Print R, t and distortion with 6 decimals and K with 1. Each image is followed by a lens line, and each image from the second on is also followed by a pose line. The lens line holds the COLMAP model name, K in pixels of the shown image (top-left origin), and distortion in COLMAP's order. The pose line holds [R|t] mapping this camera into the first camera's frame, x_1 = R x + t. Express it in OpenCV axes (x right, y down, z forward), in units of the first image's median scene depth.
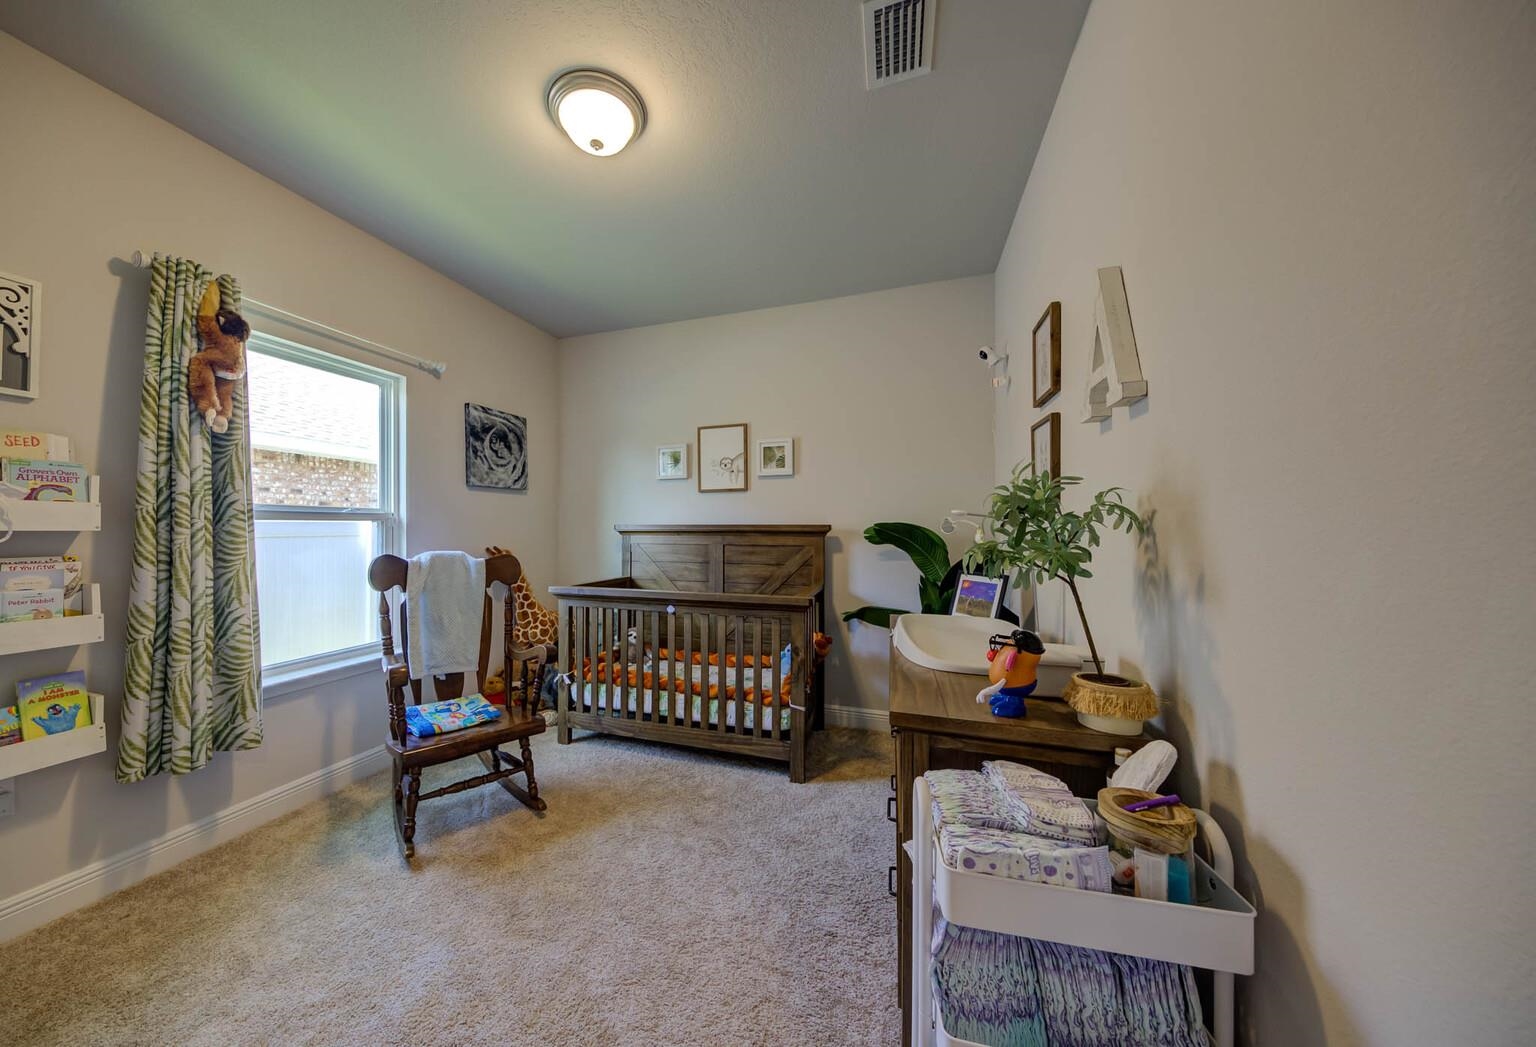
lens RADIAL K [[498.3, 0, 762.0], [0, 498.3, 532.1], [0, 0, 1]] dist [-0.001275, -0.000014]
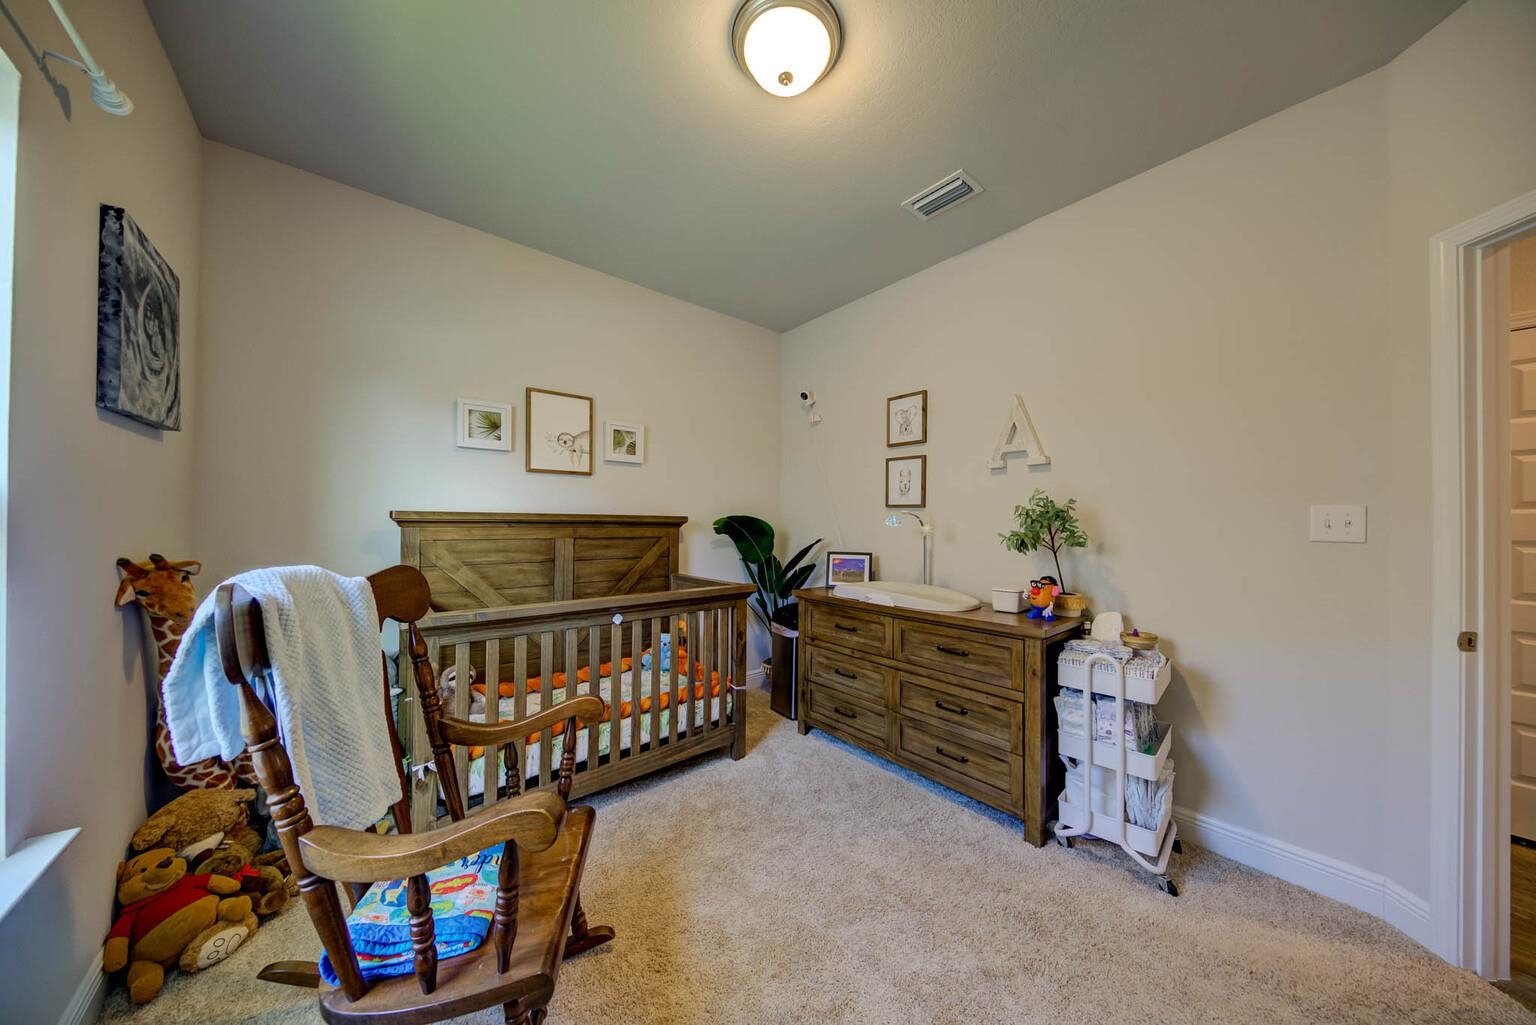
lens RADIAL K [[464.7, 0, 766.3], [0, 464.7, 518.3], [0, 0, 1]] dist [0.001501, -0.000005]
pose [[0.544844, 0.010580, 0.838471, -0.579164], [-0.006778, 0.999943, -0.008213, -0.003765], [-0.838510, -0.001209, 0.544885, 0.321277]]
